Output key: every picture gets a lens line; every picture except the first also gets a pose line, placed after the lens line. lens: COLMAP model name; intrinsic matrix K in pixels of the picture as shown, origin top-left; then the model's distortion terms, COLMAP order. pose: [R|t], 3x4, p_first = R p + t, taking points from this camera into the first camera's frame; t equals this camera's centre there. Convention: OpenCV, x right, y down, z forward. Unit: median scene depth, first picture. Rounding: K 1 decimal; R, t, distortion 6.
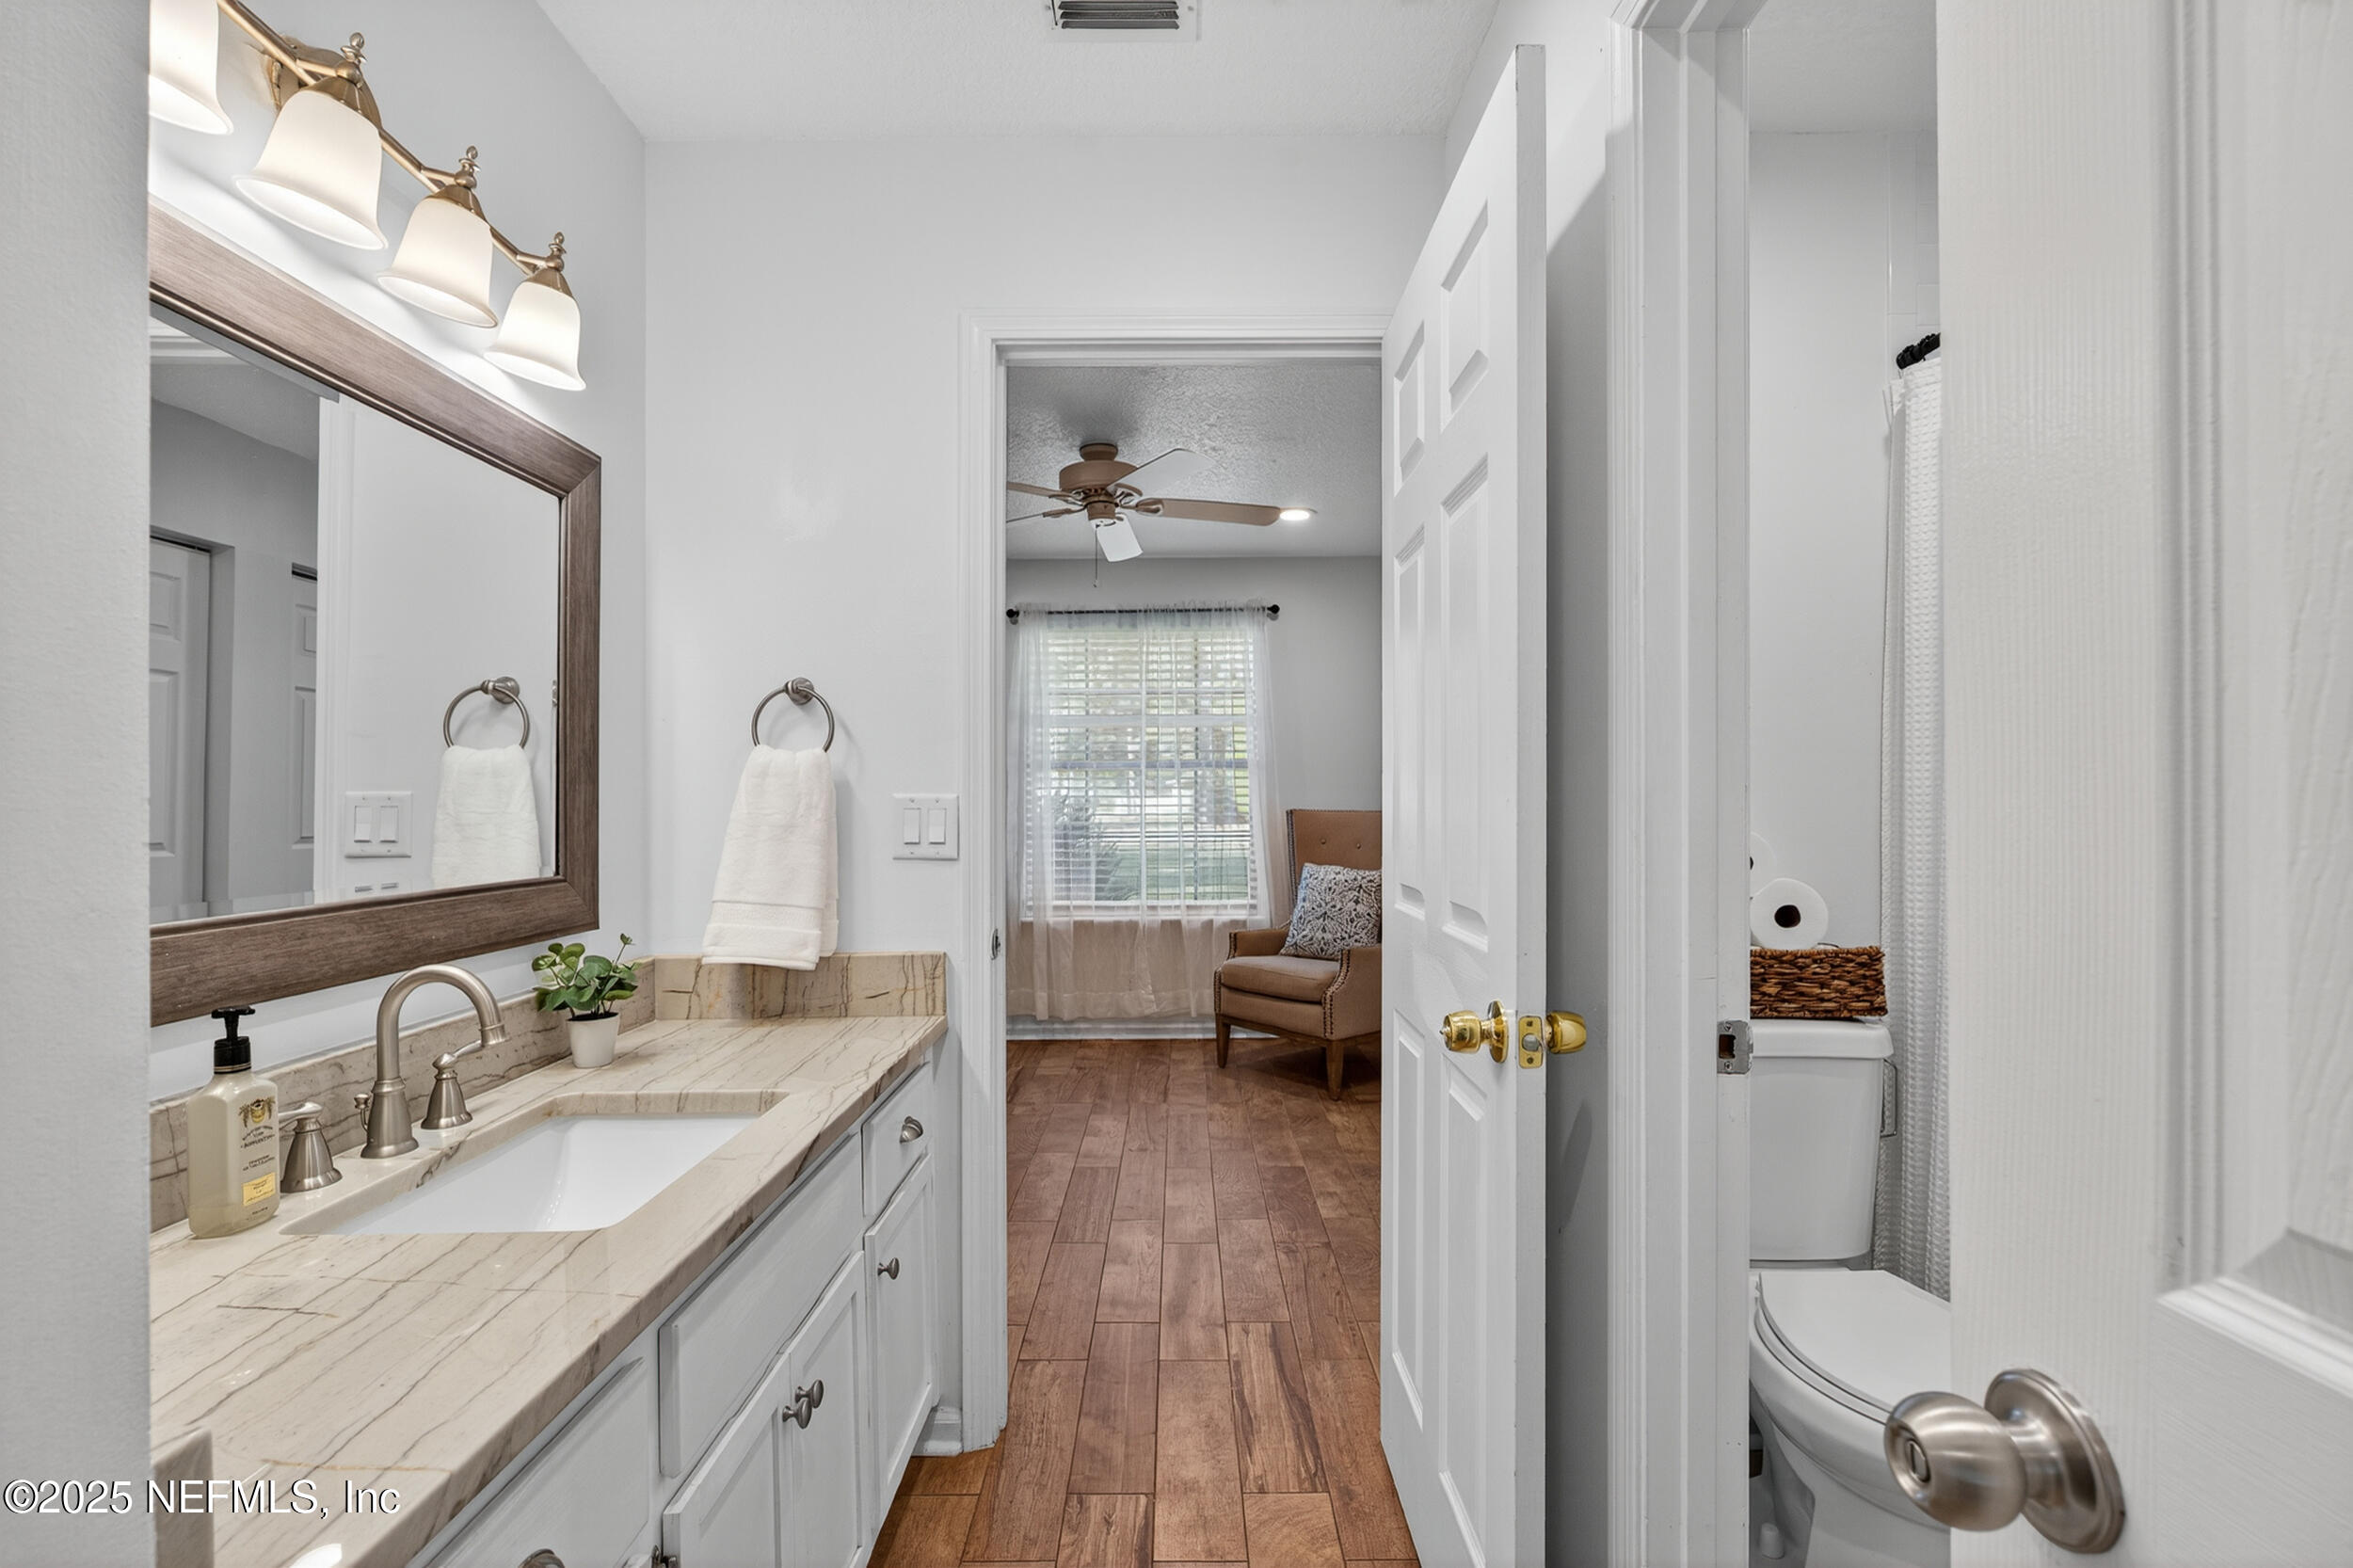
lens RADIAL K [[1055.5, 0, 1175.6], [0, 1055.5, 797.4], [0, 0, 1]] dist [-0.018138, 0.012787]
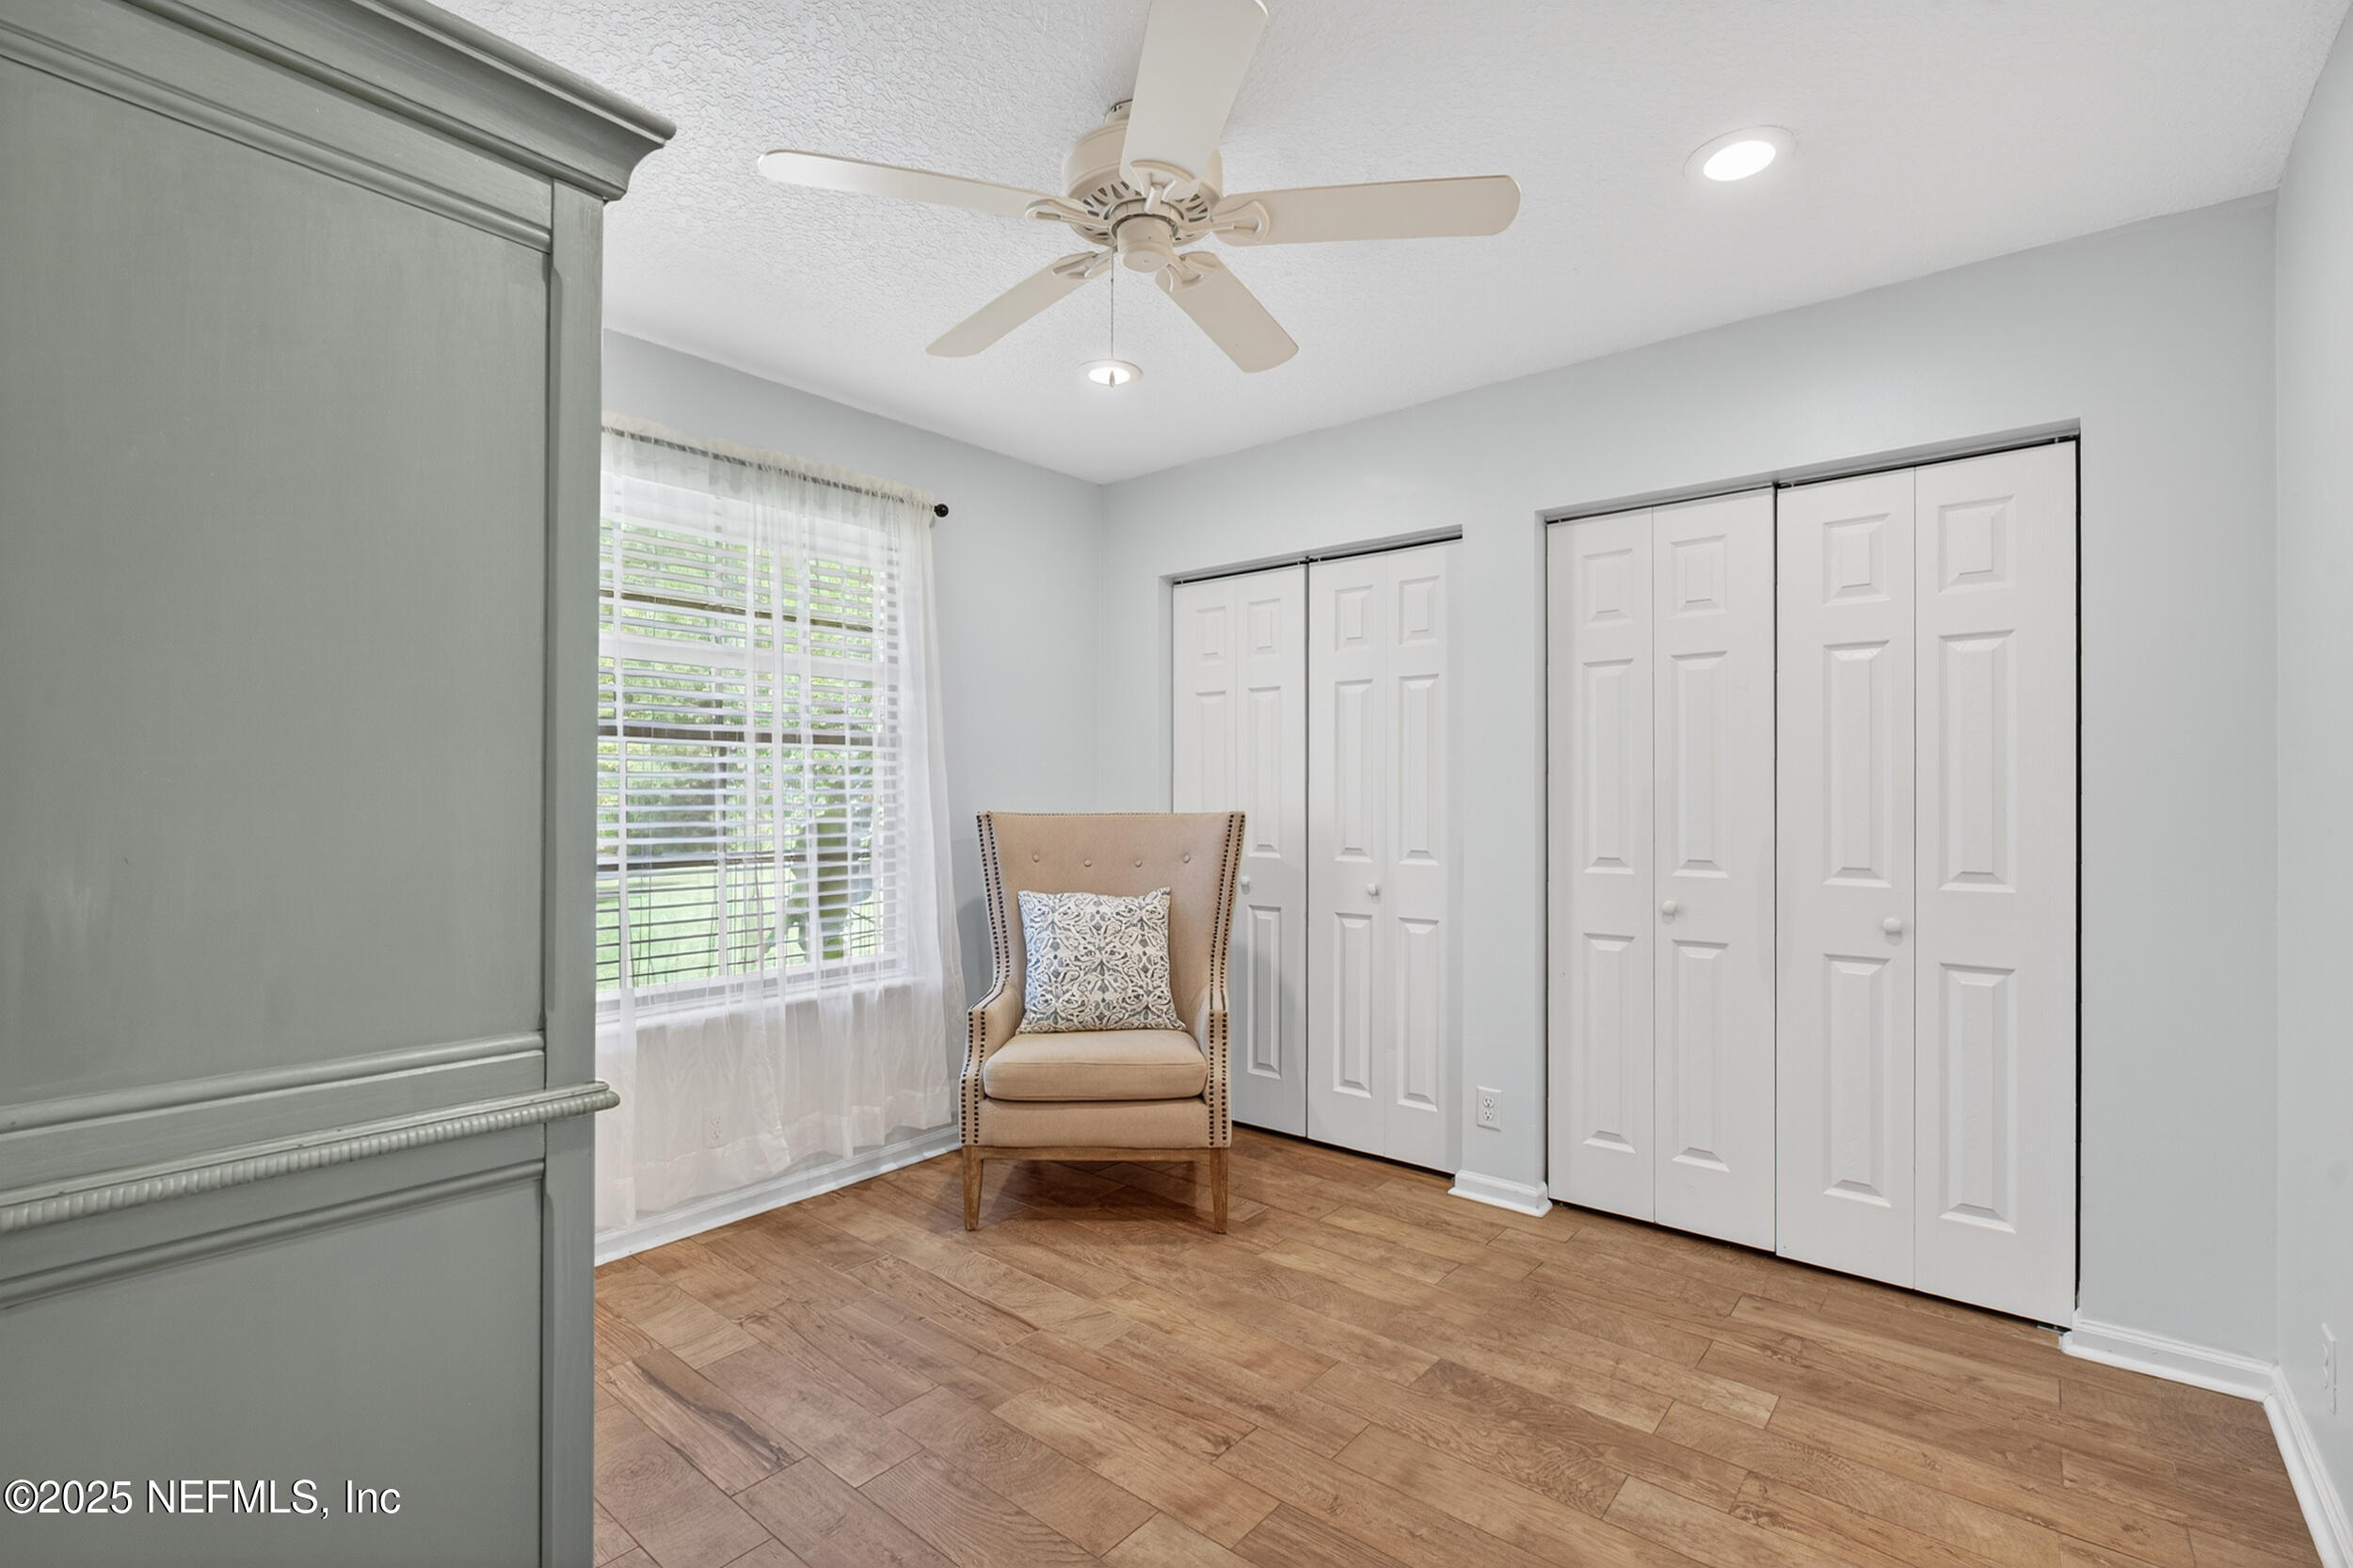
lens RADIAL K [[1055.5, 0, 1175.6], [0, 1055.5, 797.4], [0, 0, 1]] dist [-0.018138, 0.012787]
pose [[0.640926, 0.003434, 0.767595, -0.867208], [-0.004704, 0.999989, -0.000546, 0.002314], [-0.767589, -0.003261, 0.640935, 1.254746]]
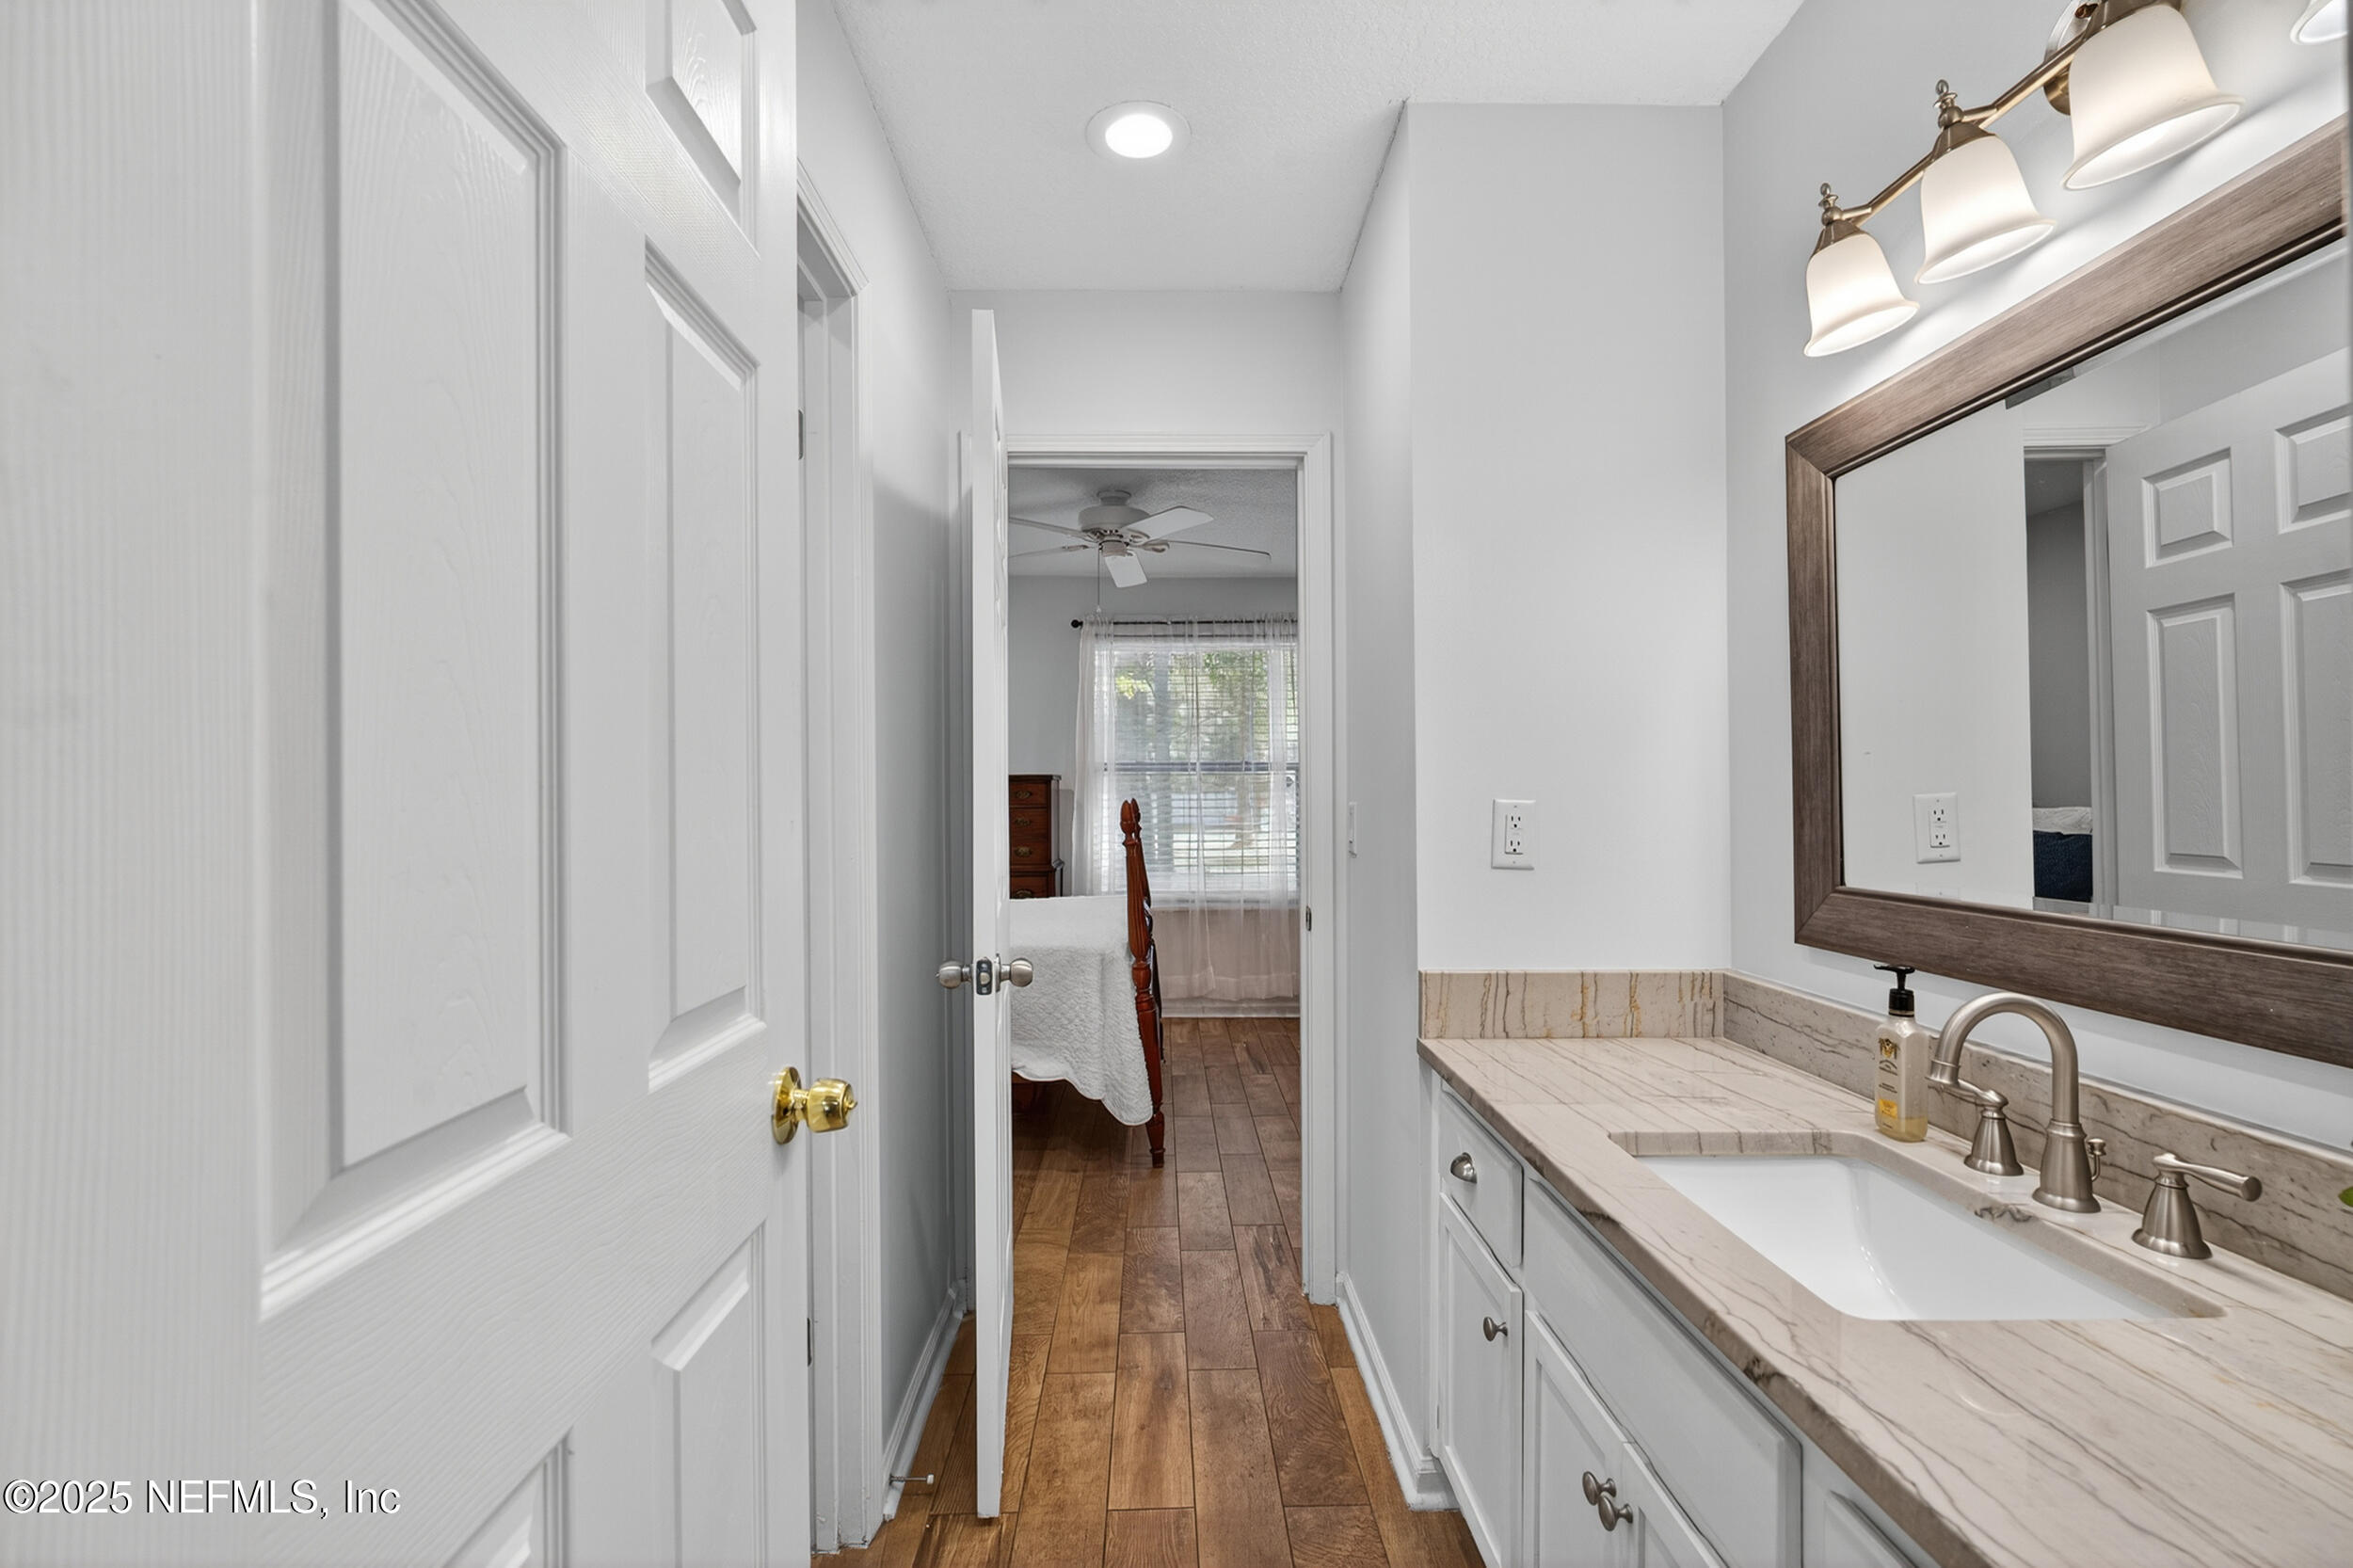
lens RADIAL K [[1055.5, 0, 1175.6], [0, 1055.5, 797.4], [0, 0, 1]] dist [-0.018138, 0.012787]
pose [[-0.999780, 0.006157, -0.020052, 0.011980], [0.006212, 0.999977, -0.002674, -0.005356], [0.020035, -0.002798, -0.999795, 1.184031]]
